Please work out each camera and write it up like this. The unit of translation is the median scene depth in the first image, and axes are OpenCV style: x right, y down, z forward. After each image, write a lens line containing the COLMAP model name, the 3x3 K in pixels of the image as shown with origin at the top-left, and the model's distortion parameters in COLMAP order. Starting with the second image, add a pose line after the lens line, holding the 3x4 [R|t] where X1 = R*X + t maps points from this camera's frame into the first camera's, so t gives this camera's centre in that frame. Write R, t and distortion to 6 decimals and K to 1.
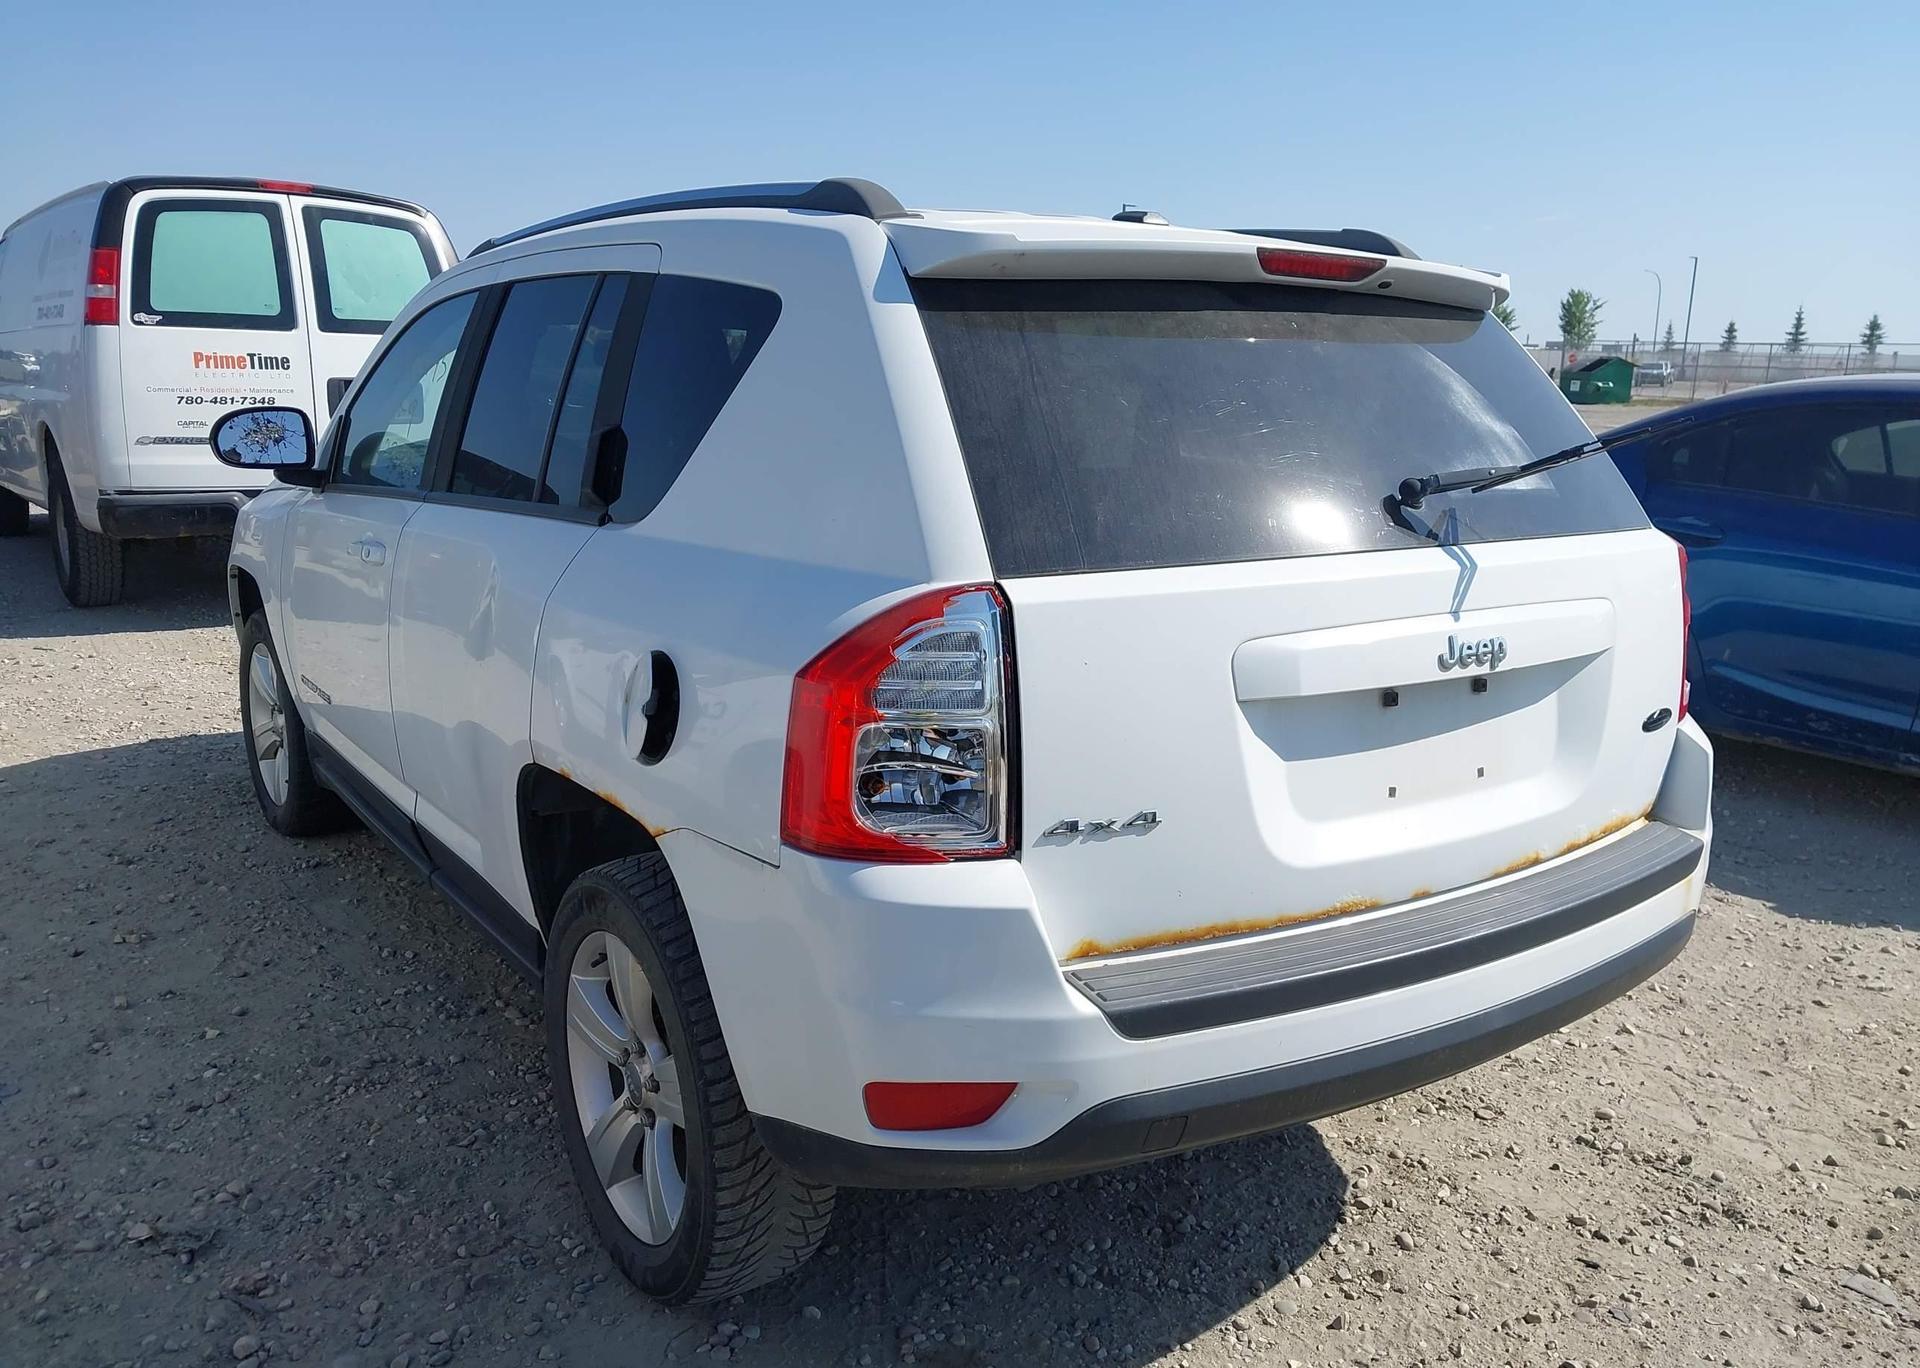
lens RADIAL K [[1566.8, 0, 980.6], [0, 1566.8, 703.1], [0, 0, 1]] dist [0.018444, -0.026617]
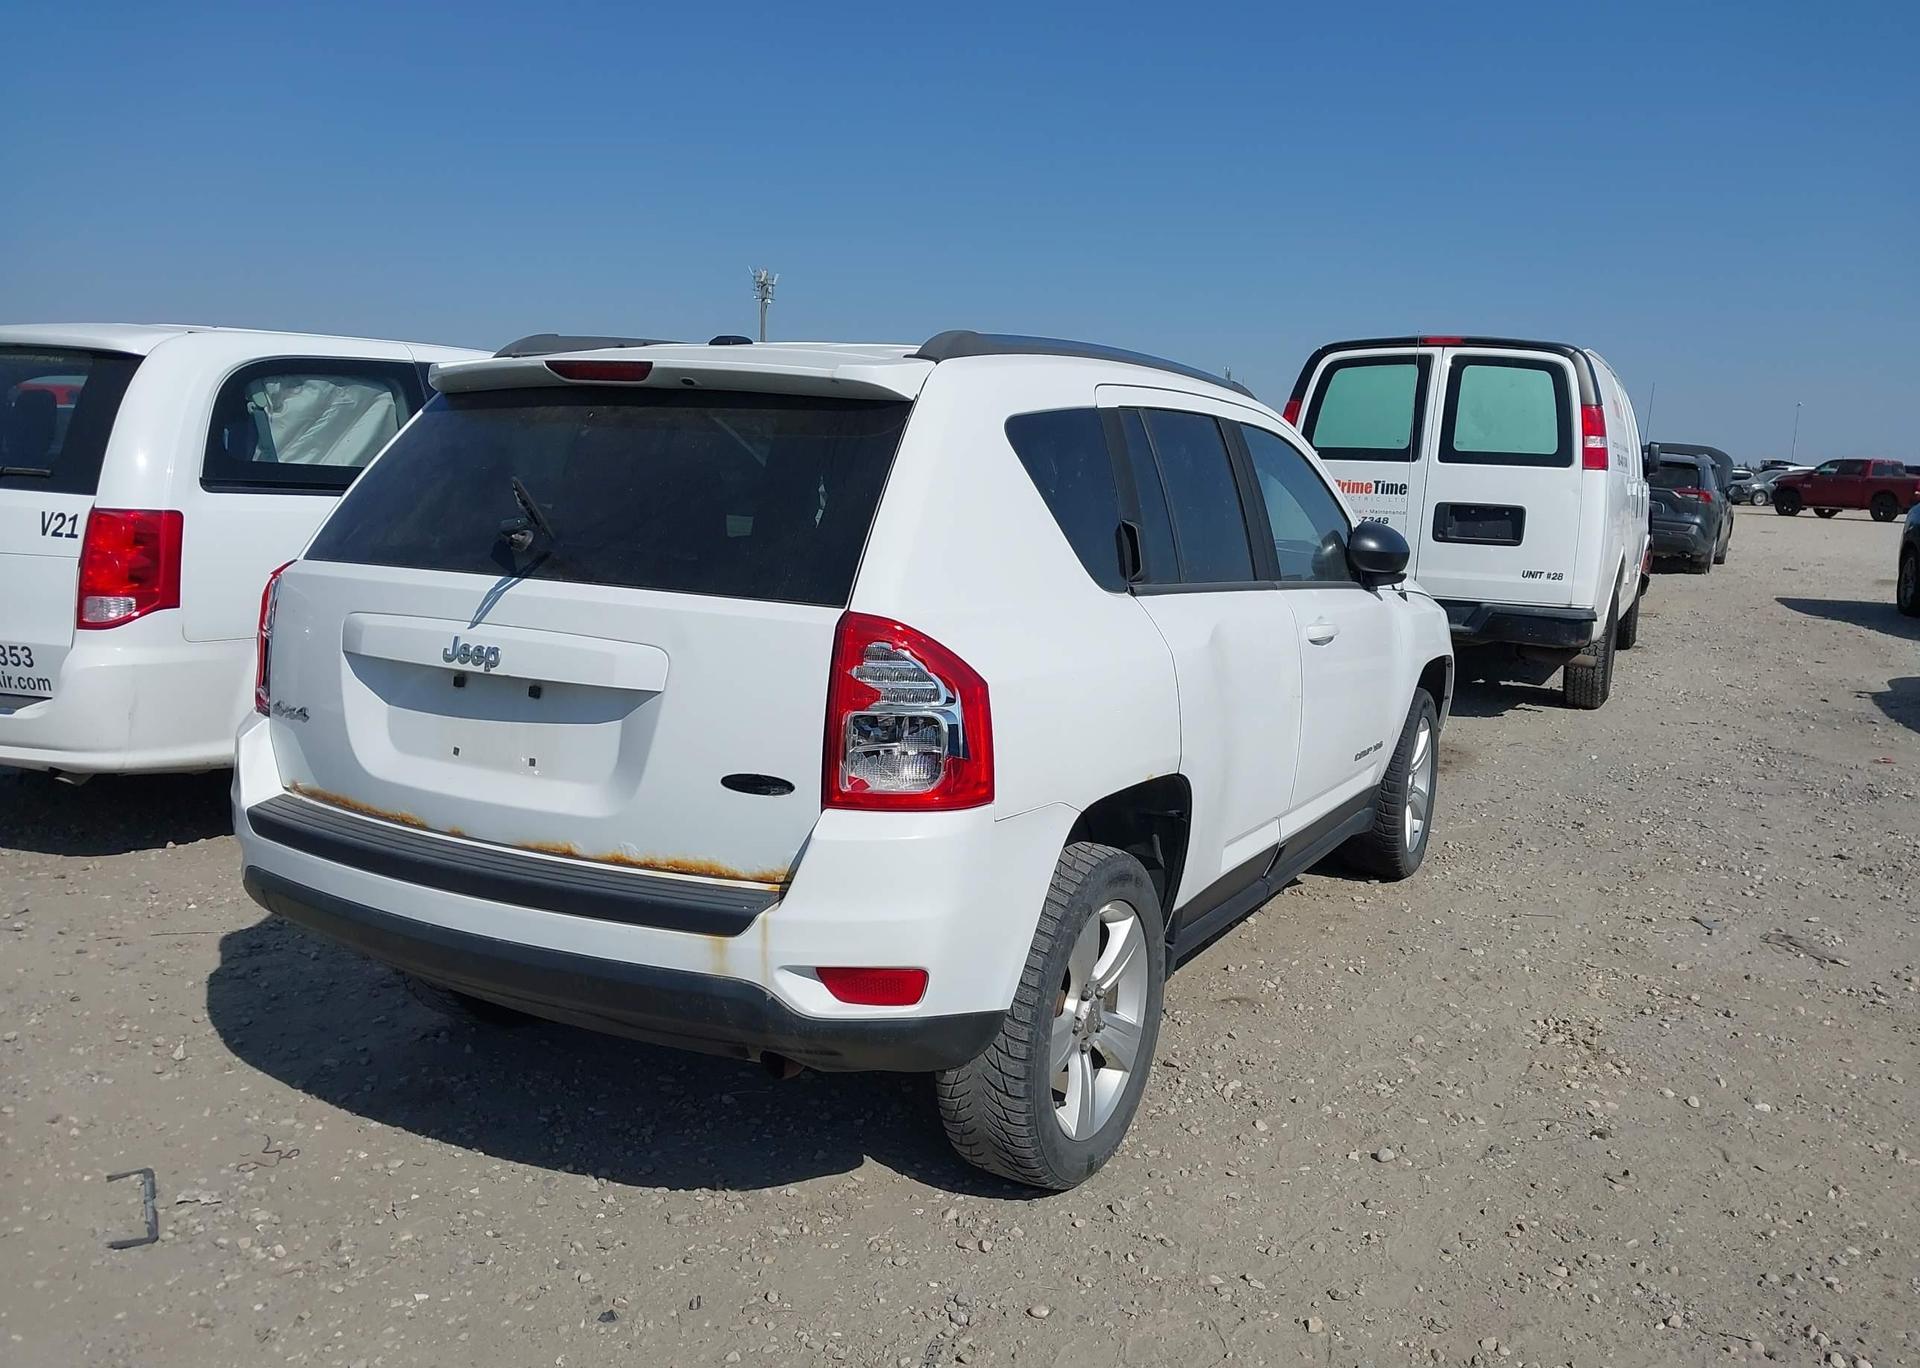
lens RADIAL K [[1566.8, 0, 959.3], [0, 1566.8, 680.7], [0, 0, 1]] dist [0.018444, -0.026617]
pose [[0.421734, 0.116812, -0.899164, 1.383777], [-0.213675, 0.976541, 0.026645, -0.109645], [0.881183, 0.180892, 0.436800, 0.652930]]
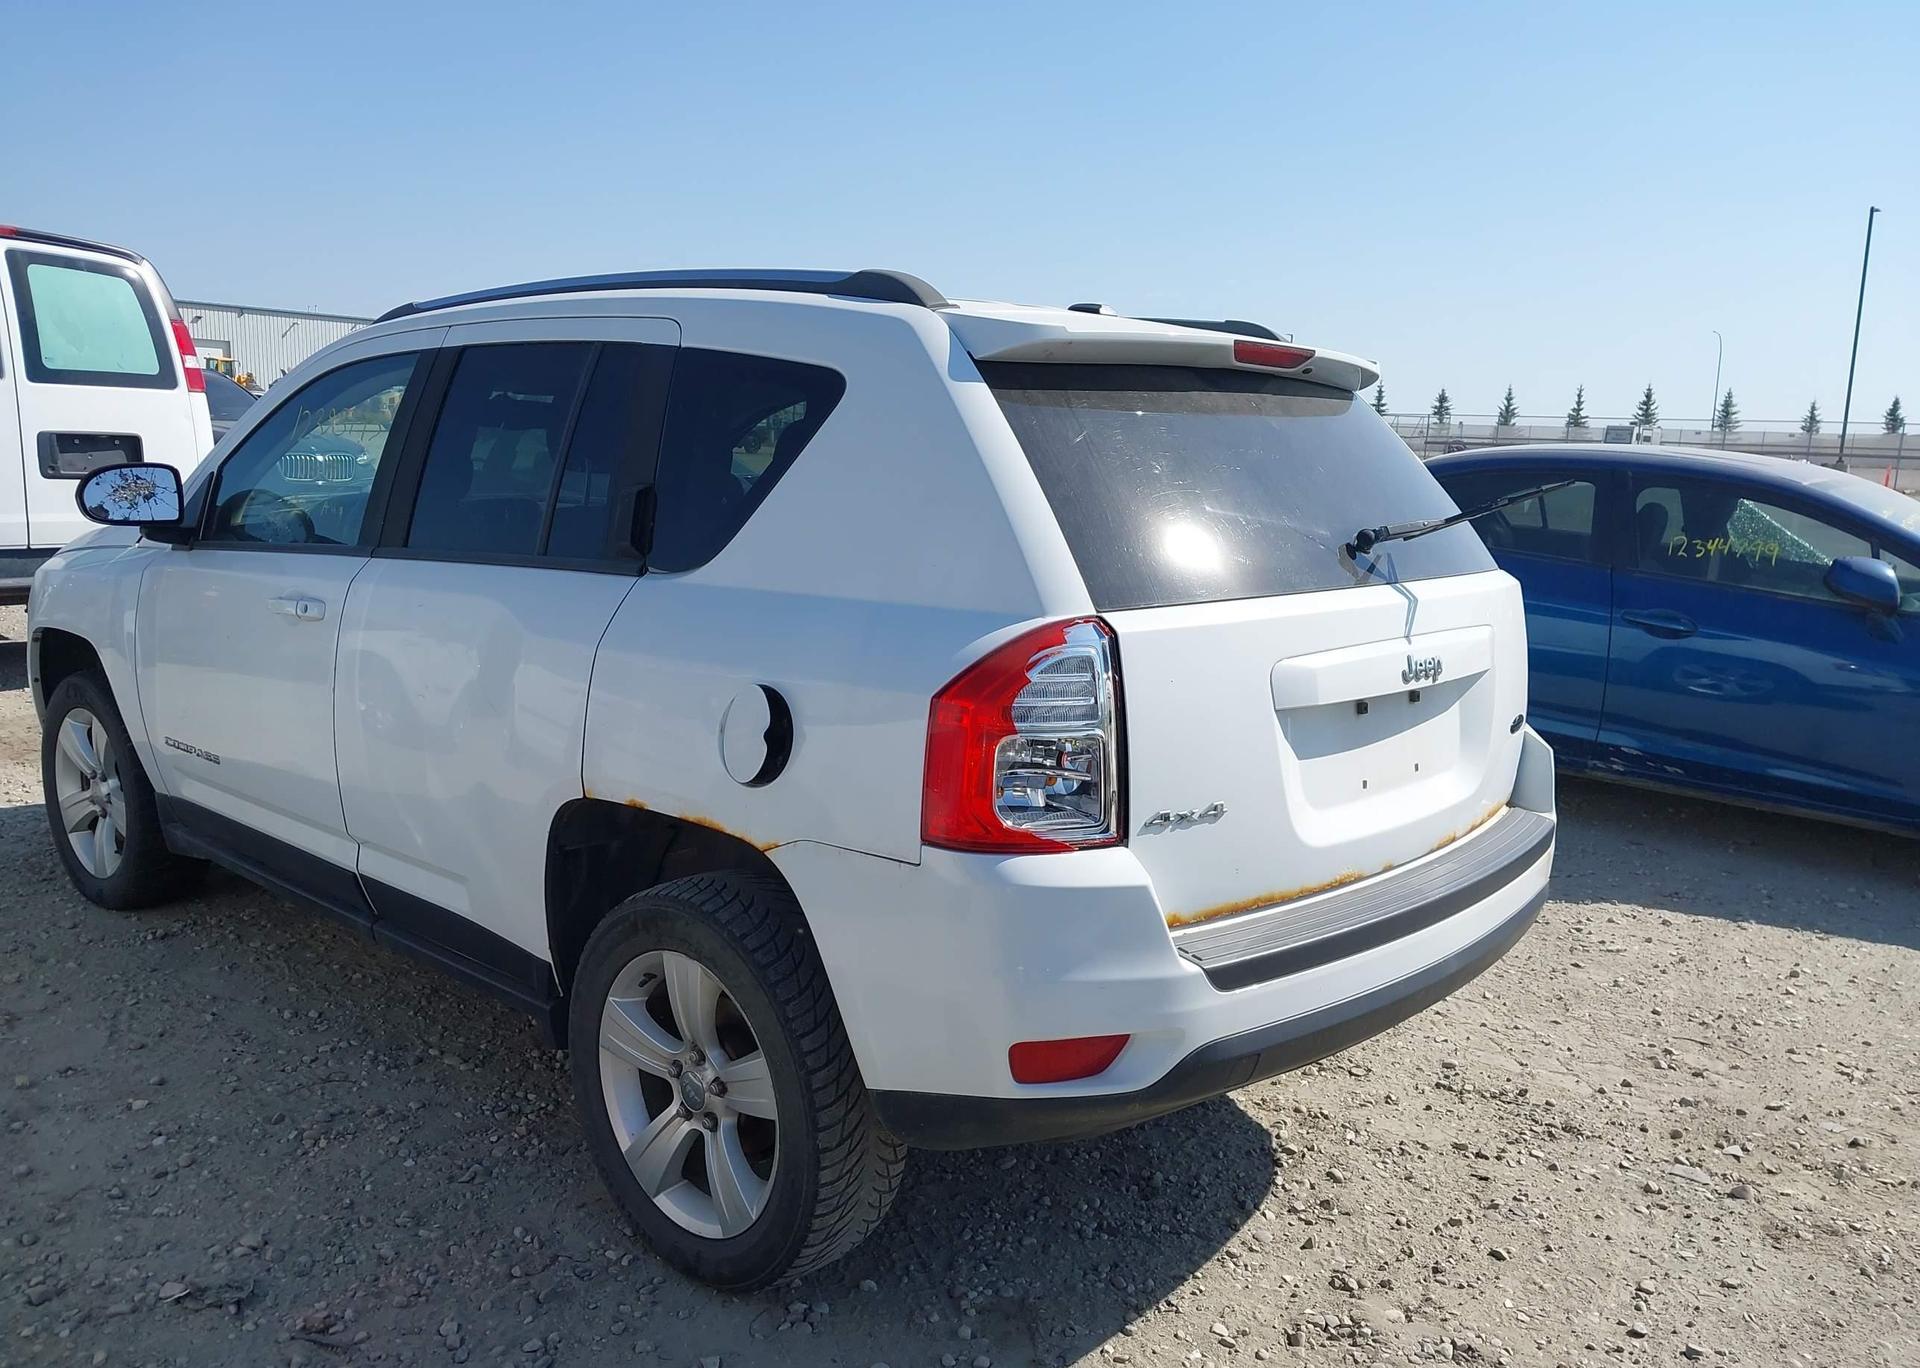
lens RADIAL K [[1566.8, 0, 994.9], [0, 1566.8, 690.5], [0, 0, 1]] dist [0.018444, -0.026617]
pose [[0.971228, -0.027413, 0.236568, -0.255165], [0.037896, 0.998486, -0.039876, 0.017877], [-0.235116, 0.047694, 0.970796, -0.102567]]
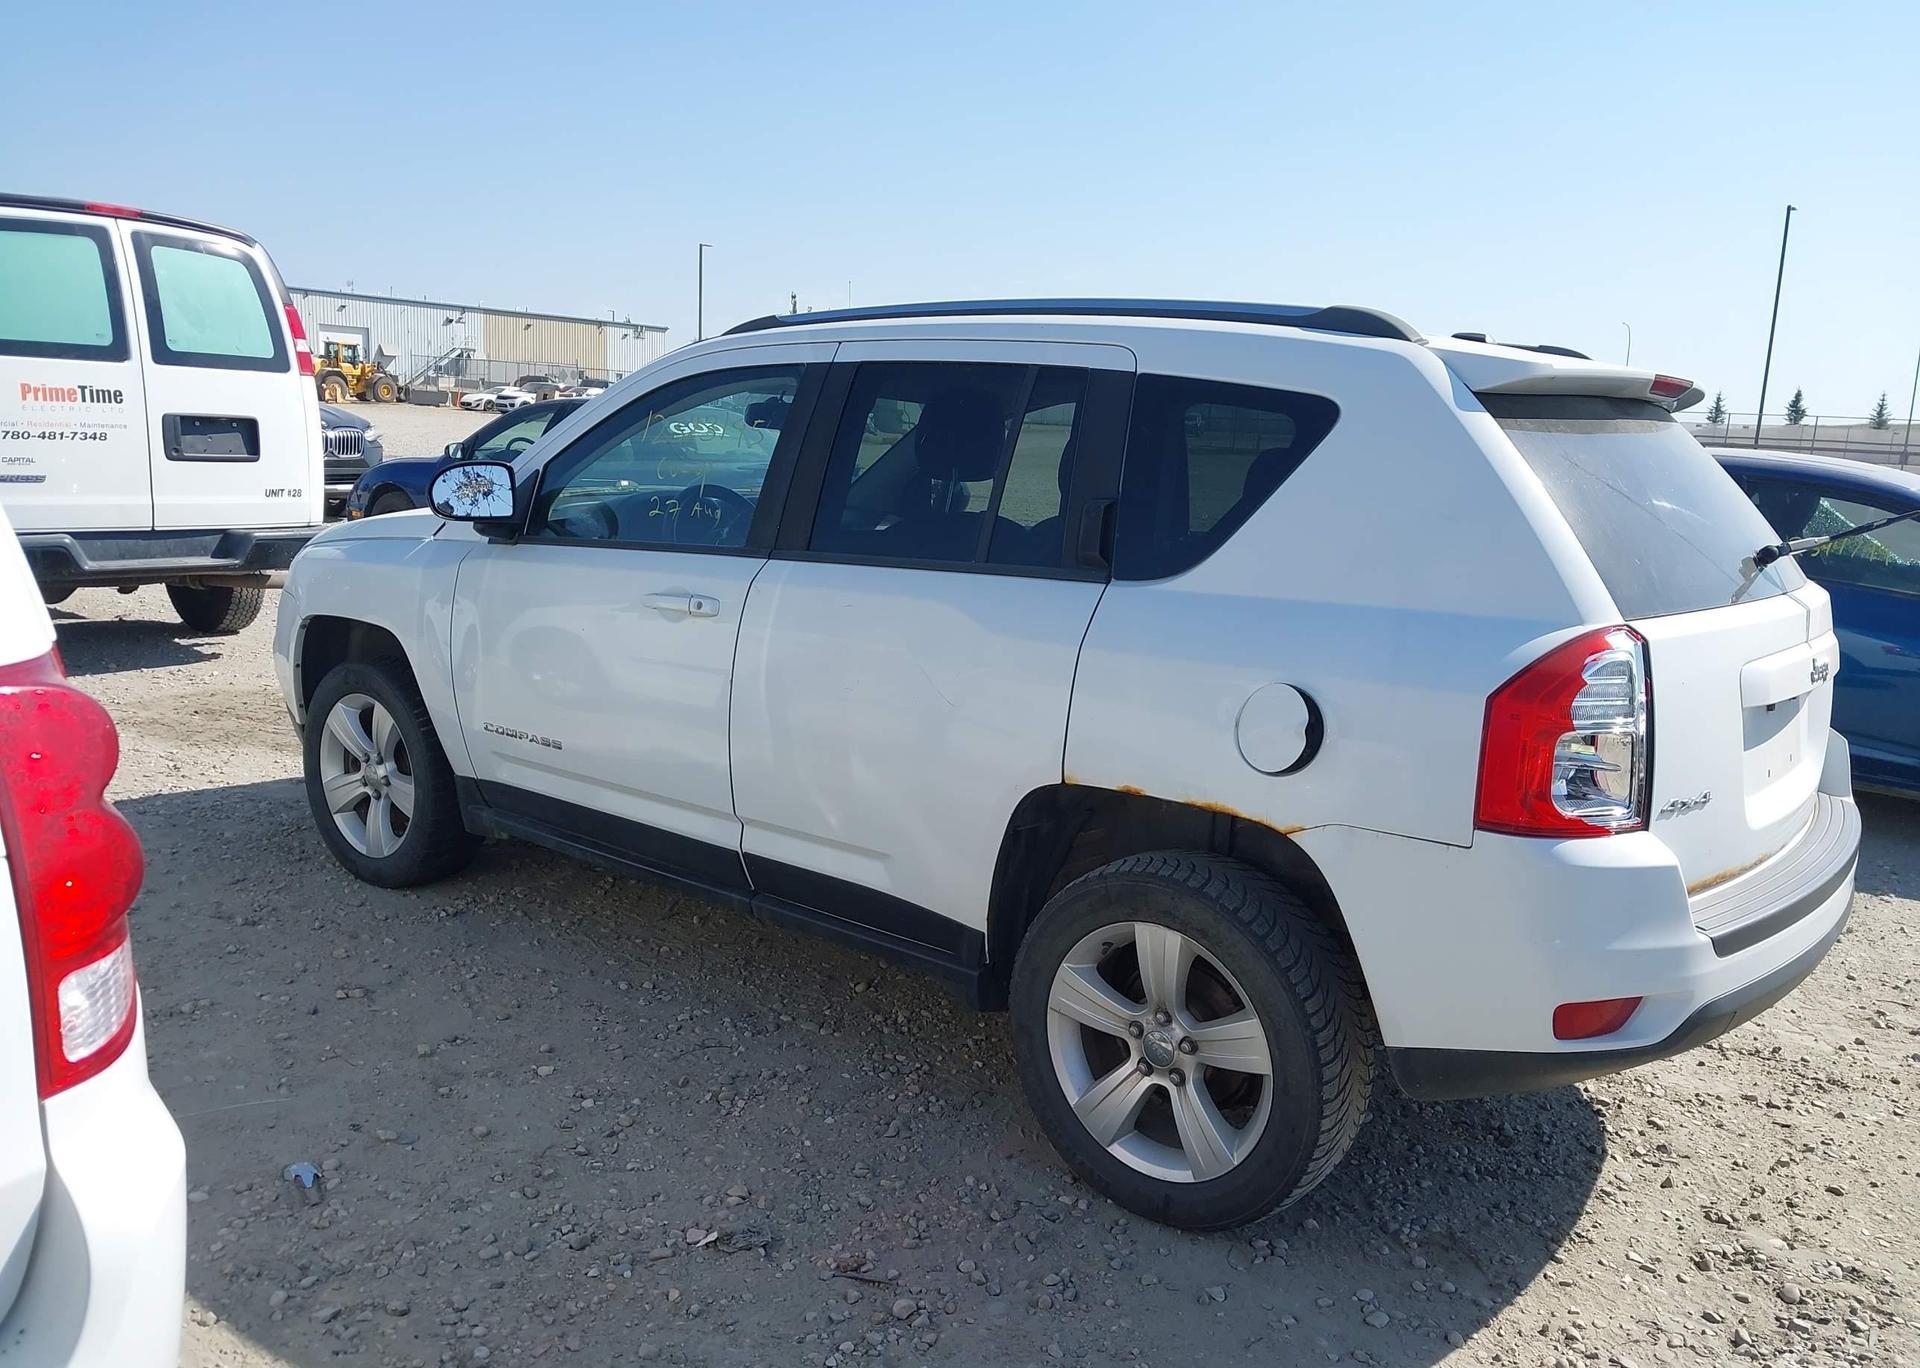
lens RADIAL K [[1566.8, 0, 966.7], [0, 1566.8, 690.9], [0, 0, 1]] dist [0.018444, -0.026617]
pose [[0.957576, -0.026967, 0.286916, -0.668126], [0.035096, 0.999114, -0.023228, -0.006463], [-0.286035, 0.032312, 0.957674, -0.099035]]
